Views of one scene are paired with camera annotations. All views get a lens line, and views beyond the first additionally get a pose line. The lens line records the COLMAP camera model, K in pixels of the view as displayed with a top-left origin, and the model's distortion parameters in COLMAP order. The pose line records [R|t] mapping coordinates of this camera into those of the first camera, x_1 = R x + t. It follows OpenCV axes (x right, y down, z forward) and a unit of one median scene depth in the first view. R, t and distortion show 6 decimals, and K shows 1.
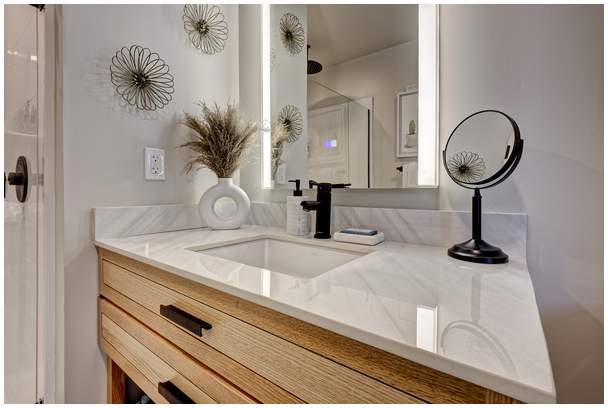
lens RADIAL K [[265.8, 0, 309.2], [0, 265.8, 193.7], [0, 0, 1]] dist [-0.000688, -0.000271]
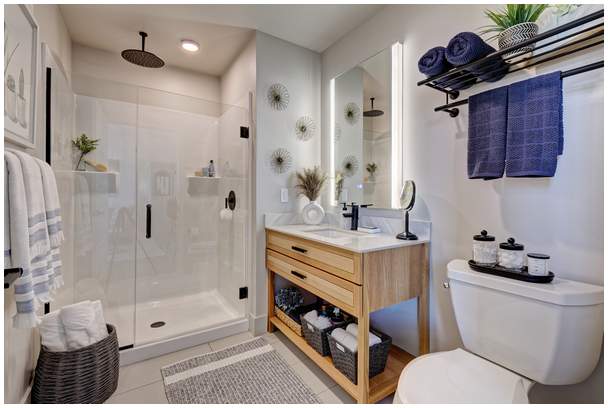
lens RADIAL K [[265.8, 0, 309.2], [0, 265.8, 193.7], [0, 0, 1]] dist [-0.000688, -0.000271]
pose [[0.941417, -0.000057, -0.337244, 0.386538], [-0.005932, 0.999843, -0.016726, -0.083478], [0.337191, 0.017747, 0.941269, -1.053487]]
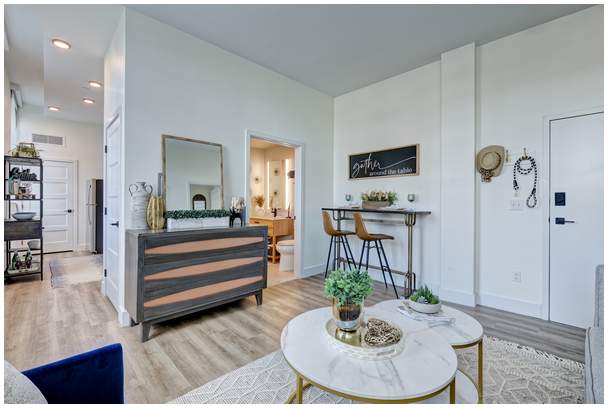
lens RADIAL K [[268.6, 0, 304.0], [0, 268.6, 204.0], [0, 0, 1]] dist [0.000289, -0.000008]
pose [[0.988601, 0.006293, -0.150425, 1.516843], [-0.006880, 0.999971, -0.003380, -0.120495], [0.150399, 0.004376, 0.988616, -4.729692]]
